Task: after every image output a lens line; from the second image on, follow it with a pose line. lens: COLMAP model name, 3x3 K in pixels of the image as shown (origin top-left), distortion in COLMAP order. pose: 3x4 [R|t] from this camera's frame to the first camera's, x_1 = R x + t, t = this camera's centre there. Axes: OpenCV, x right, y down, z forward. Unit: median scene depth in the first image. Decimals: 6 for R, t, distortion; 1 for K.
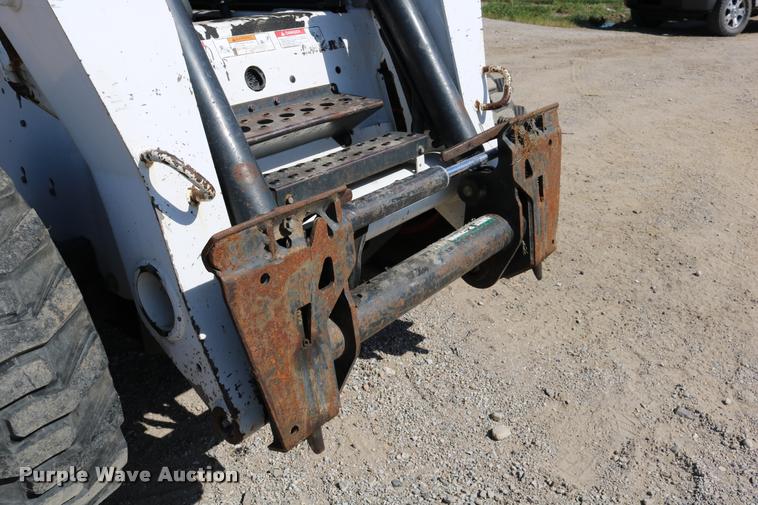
lens RADIAL K [[650.6, 0, 383.3], [0, 650.6, 252.6], [0, 0, 1]] dist [-0.151747, 0.113628]
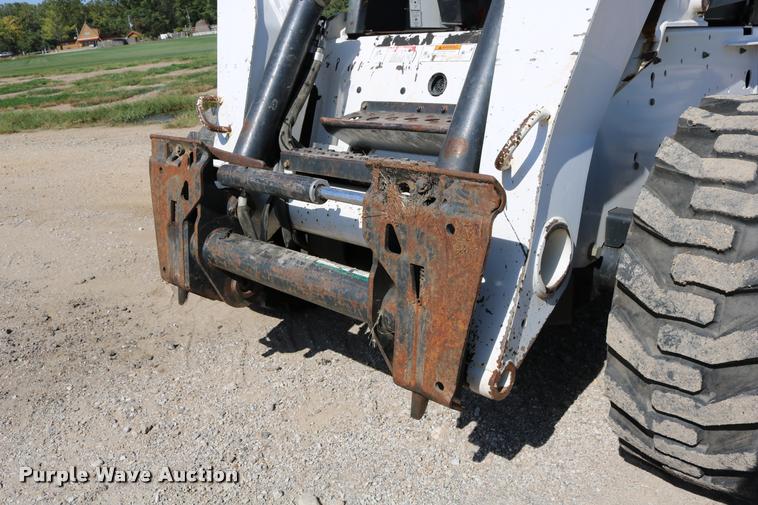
lens RADIAL K [[650.6, 0, 374.3], [0, 650.6, 252.1], [0, 0, 1]] dist [-0.151747, 0.113628]
pose [[-0.102473, 0.331641, -0.937824, 0.973794], [-0.367304, 0.863546, 0.345508, -0.386368], [0.924439, 0.379872, 0.033323, 1.034950]]
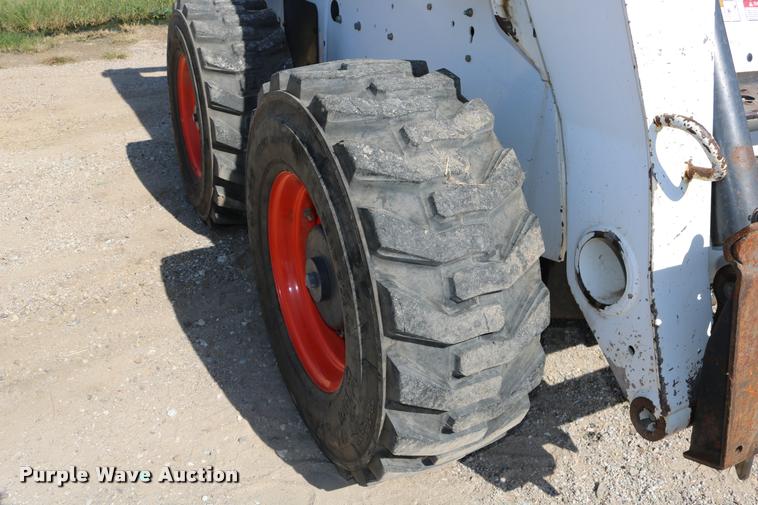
lens RADIAL K [[650.6, 0, 382.7], [0, 650.6, 258.6], [0, 0, 1]] dist [-0.151747, 0.113628]
pose [[0.896651, 0.241024, -0.371381, -0.235562], [-0.217597, 0.970434, 0.104447, 0.024054], [0.385575, -0.012841, 0.922587, 0.003138]]
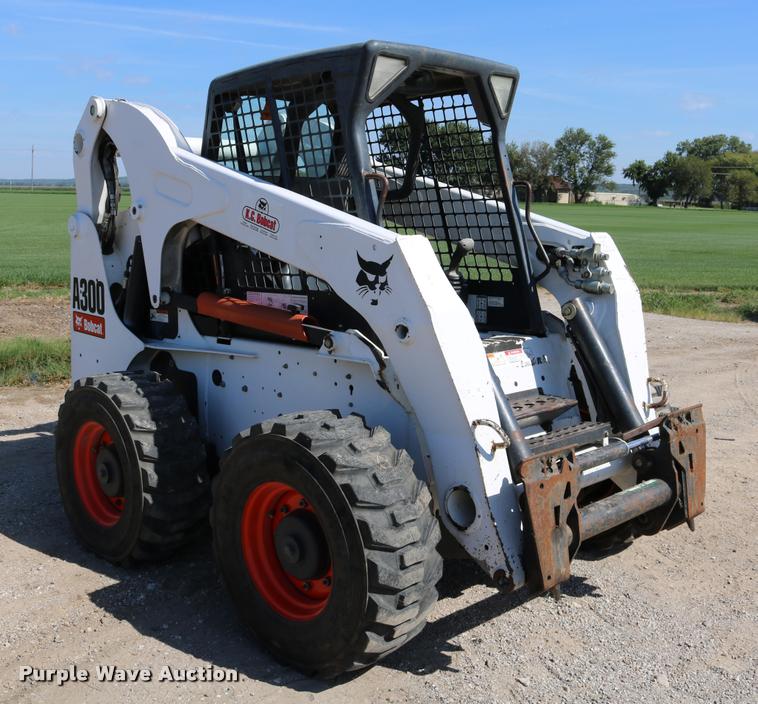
lens RADIAL K [[908.4, 0, 363.6], [0, 908.4, 343.5], [0, 0, 1]] dist [-0.118269, 0.000000]
pose [[0.990544, 0.018636, -0.135924, -0.231375], [-0.058035, 0.954643, -0.292043, 0.296269], [0.124317, 0.297170, 0.946697, -1.146416]]
